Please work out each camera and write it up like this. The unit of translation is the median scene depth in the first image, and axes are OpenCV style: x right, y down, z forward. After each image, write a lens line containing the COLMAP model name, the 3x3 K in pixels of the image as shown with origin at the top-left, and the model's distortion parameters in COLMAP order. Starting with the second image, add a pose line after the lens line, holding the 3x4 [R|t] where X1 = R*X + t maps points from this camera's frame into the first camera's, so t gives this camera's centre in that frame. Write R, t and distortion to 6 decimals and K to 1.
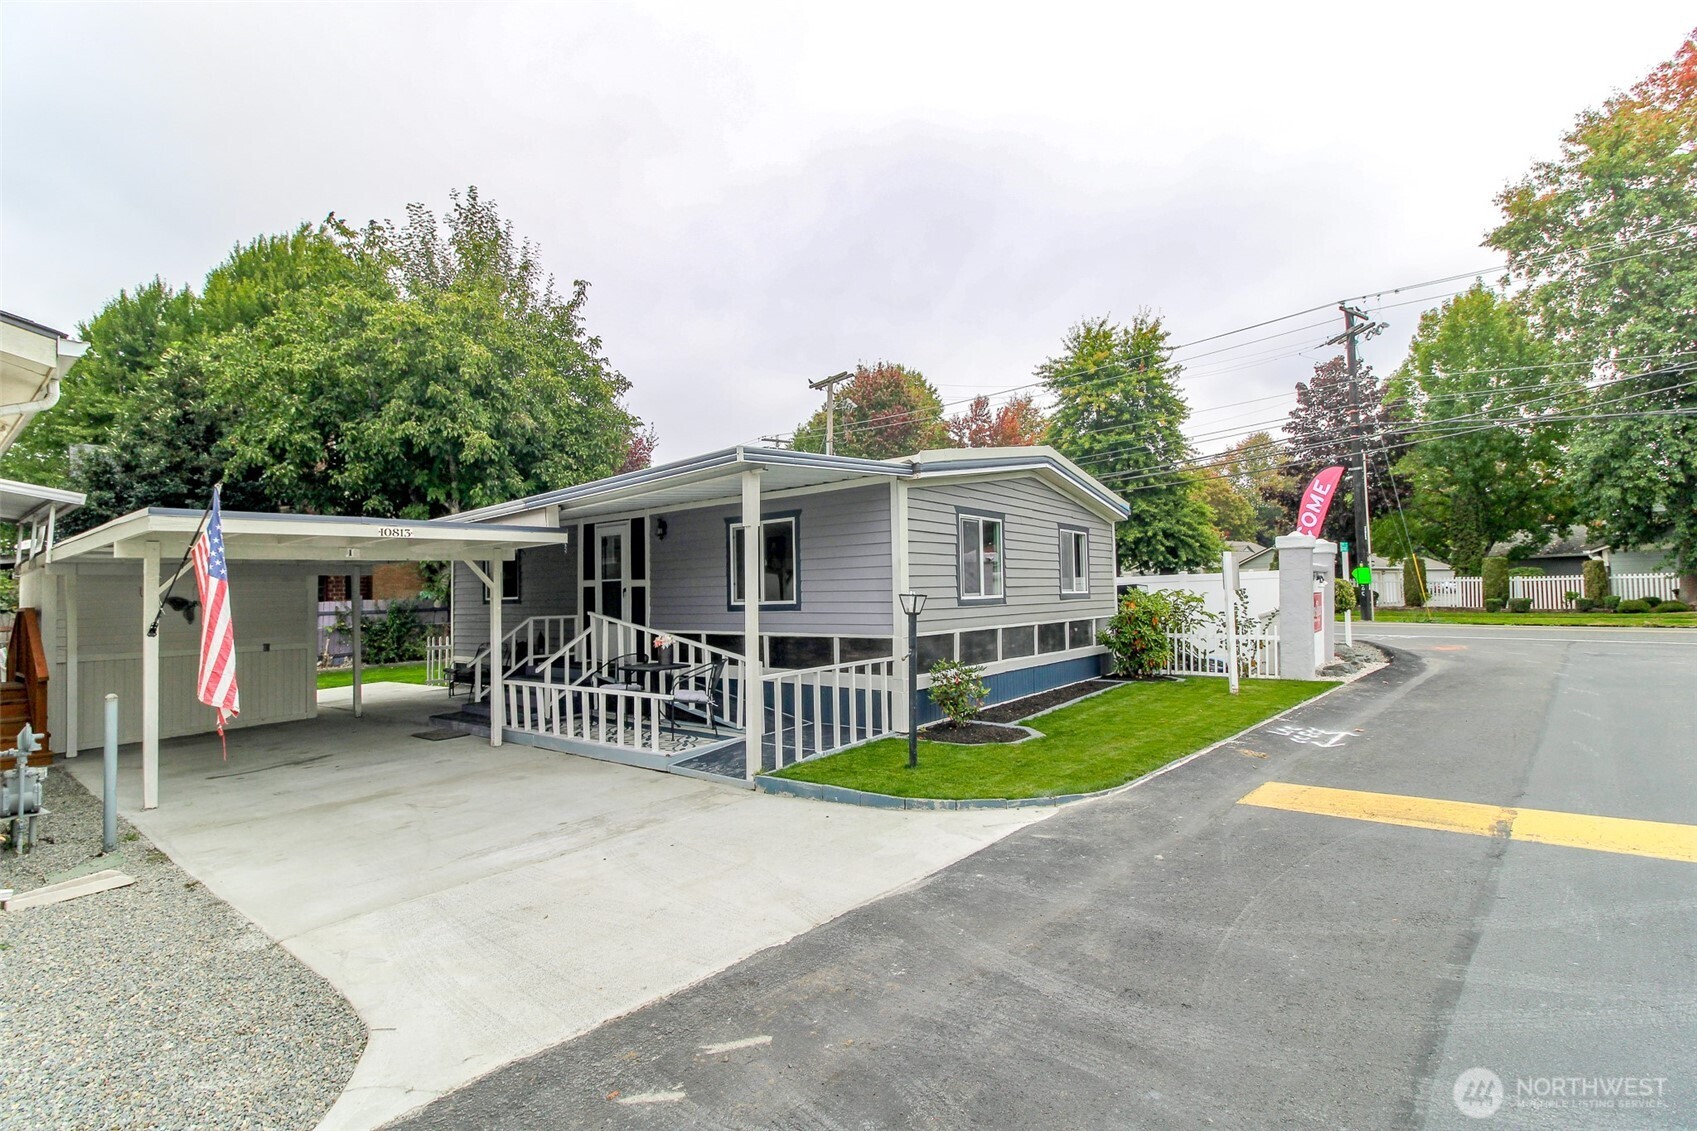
lens RADIAL K [[775.9, 0, 871.2], [0, 775.9, 562.6], [0, 0, 1]] dist [0.000071, -0.011393]
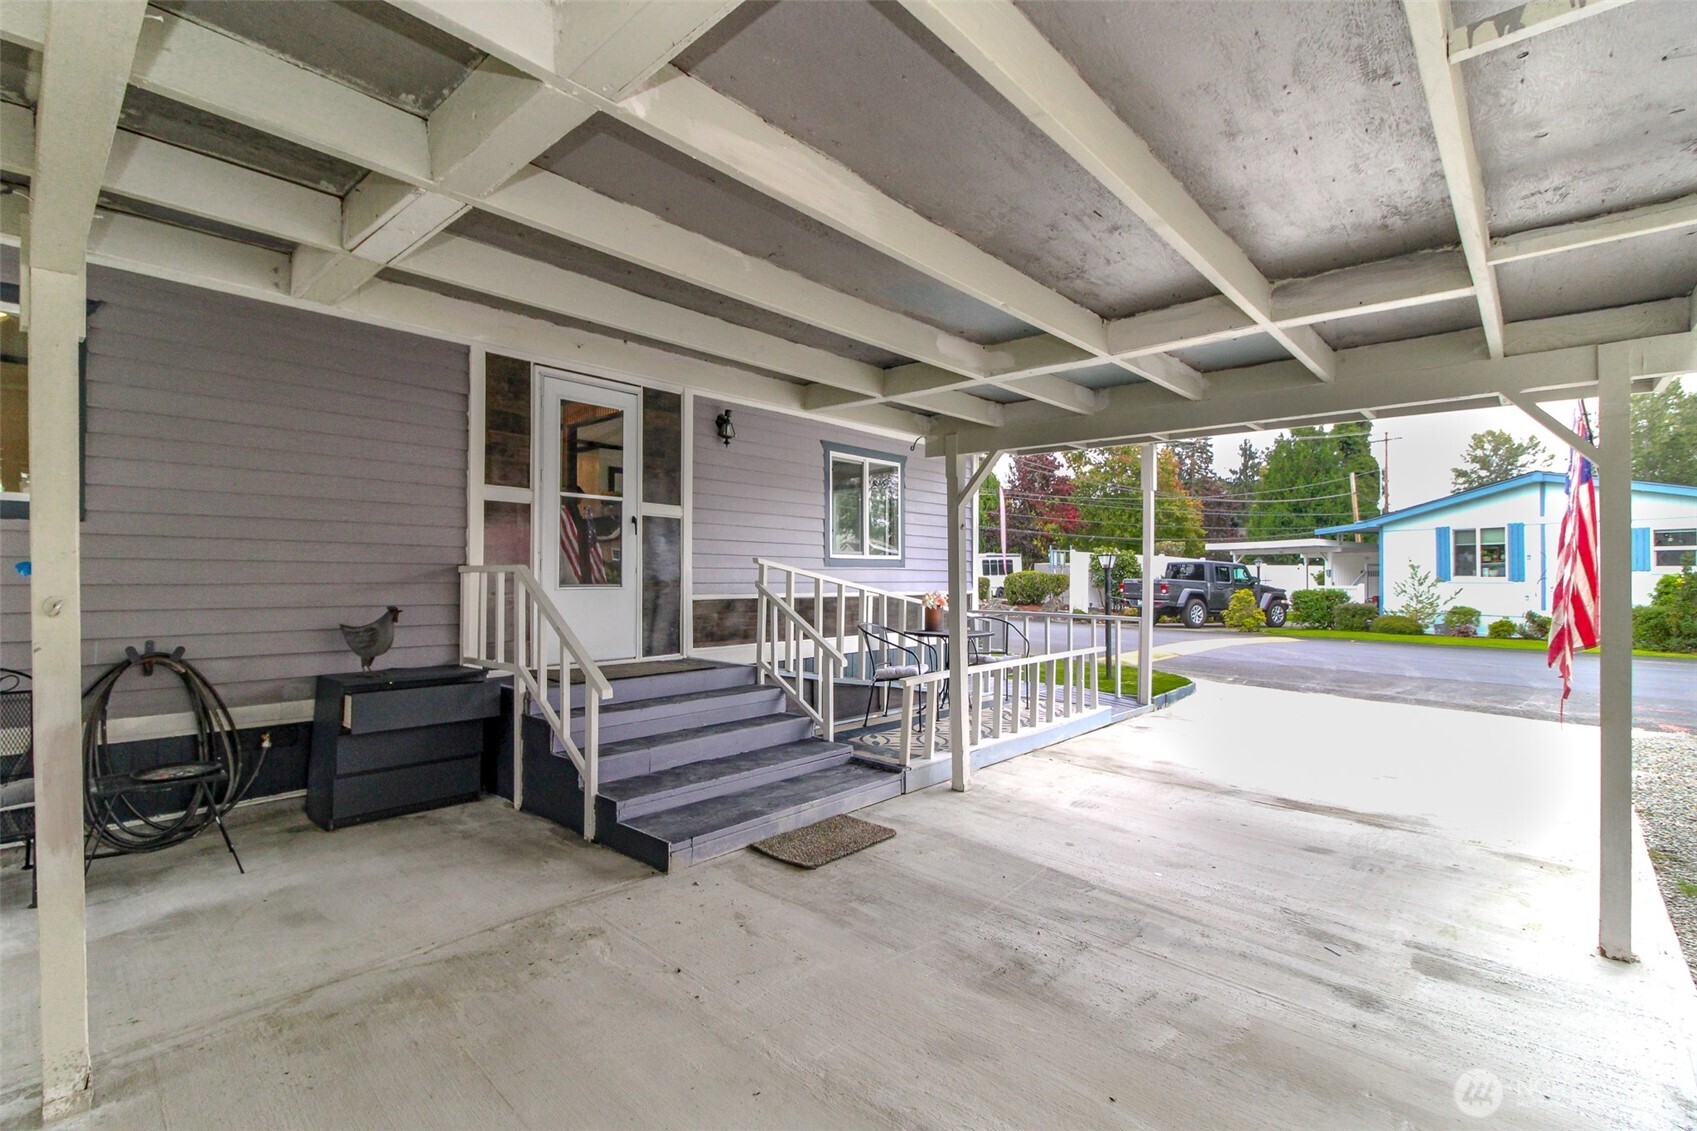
lens RADIAL K [[774.7, 0, 844.7], [0, 774.7, 576.0], [0, 0, 1]] dist [-0.014728, -0.001042]
pose [[0.096587, 0.036393, 0.994659, -0.660067], [-0.034048, 0.998867, -0.033241, 0.069039], [-0.994742, -0.030656, 0.097717, 0.650730]]
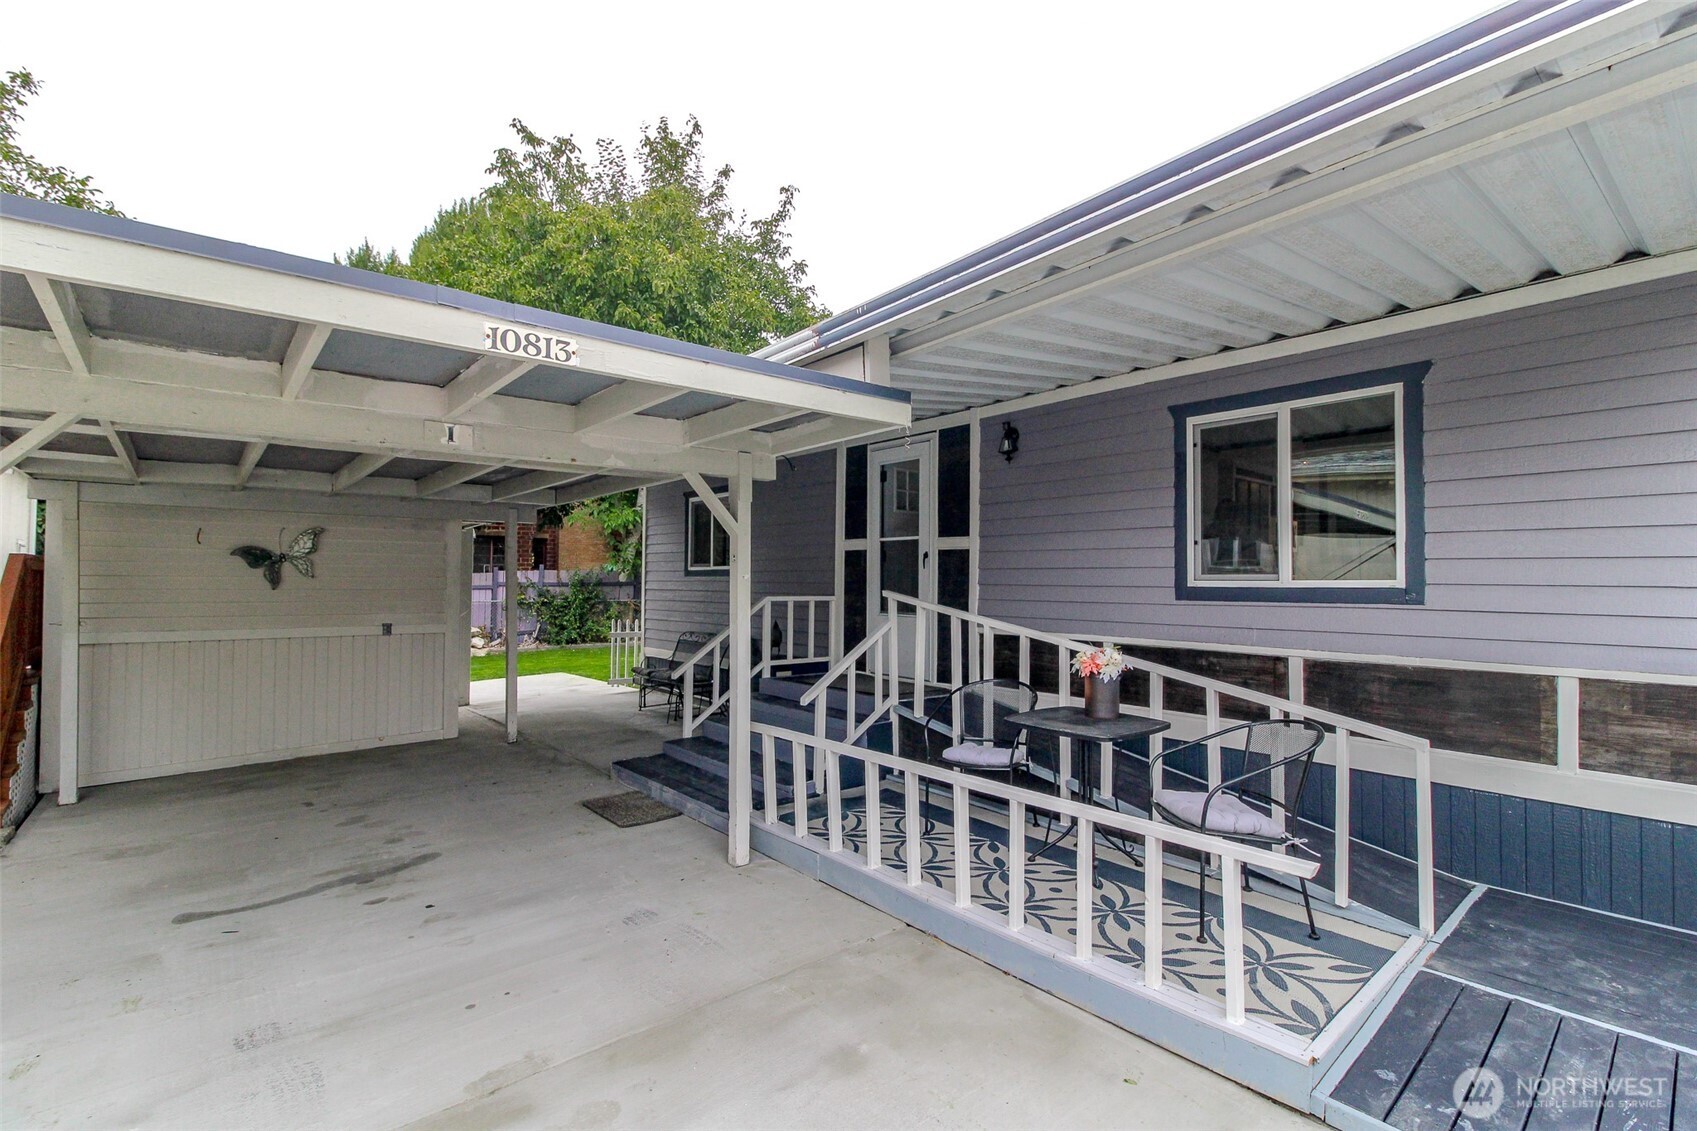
lens RADIAL K [[774.7, 0, 844.7], [0, 774.7, 576.0], [0, 0, 1]] dist [-0.014728, -0.001042]
pose [[0.973607, 0.029141, -0.226365, -0.198747], [-0.021800, 0.999154, 0.034862, 0.025905], [0.227189, -0.029007, 0.973419, 0.347829]]
